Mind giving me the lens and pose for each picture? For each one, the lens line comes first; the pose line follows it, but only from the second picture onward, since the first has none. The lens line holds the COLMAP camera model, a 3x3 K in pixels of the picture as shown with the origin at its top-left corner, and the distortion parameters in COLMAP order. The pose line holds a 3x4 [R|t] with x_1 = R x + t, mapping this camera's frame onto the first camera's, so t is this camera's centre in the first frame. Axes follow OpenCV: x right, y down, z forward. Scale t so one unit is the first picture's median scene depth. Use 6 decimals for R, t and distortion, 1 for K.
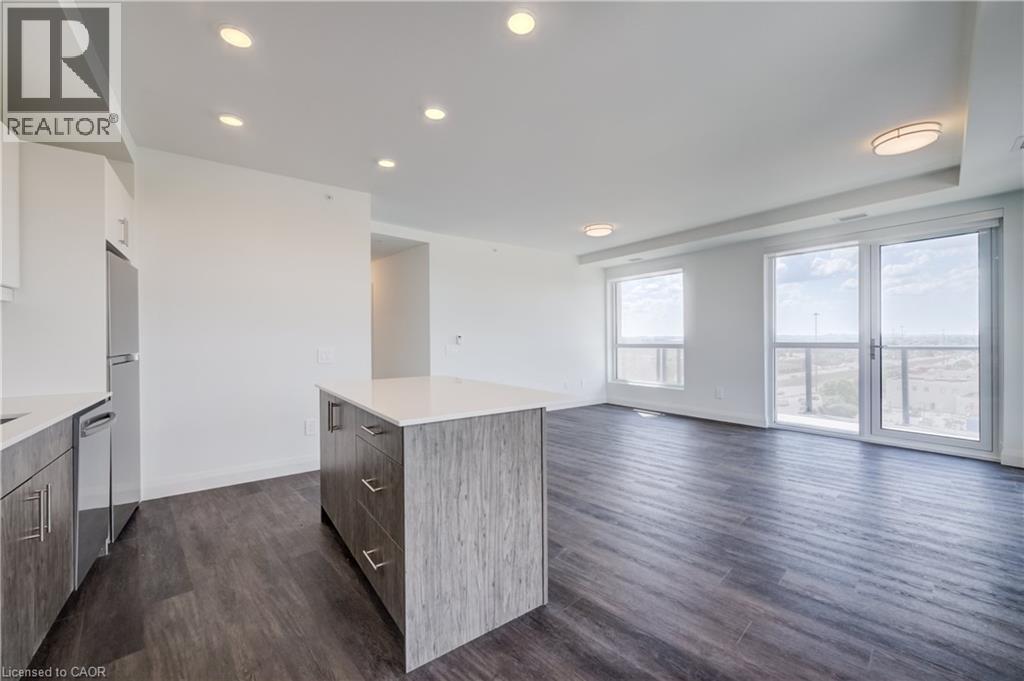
lens RADIAL K [[404.7, 0, 516.7], [0, 404.7, 338.6], [0, 0, 1]] dist [0.000432, 0.000076]
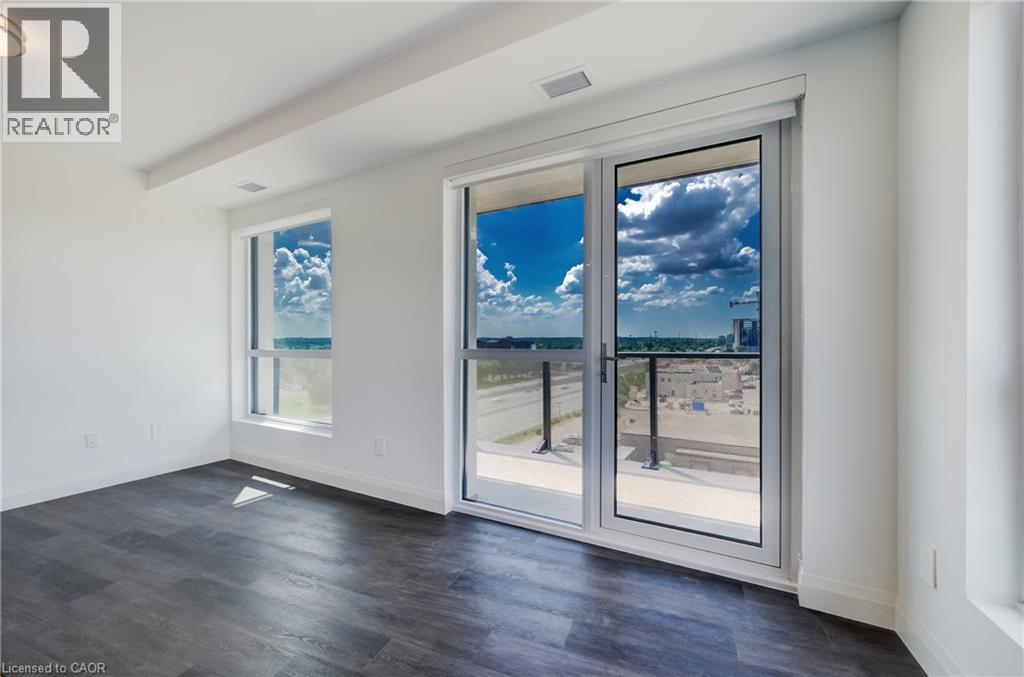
lens RADIAL K [[402.4, 0, 512.0], [0, 402.4, 338.5], [0, 0, 1]] dist [-0.001066, -0.000086]
pose [[0.913658, 0.005954, 0.406440, 0.245388], [-0.004427, 0.999979, -0.004696, -0.001310], [-0.406460, 0.002491, 0.913665, 0.250995]]
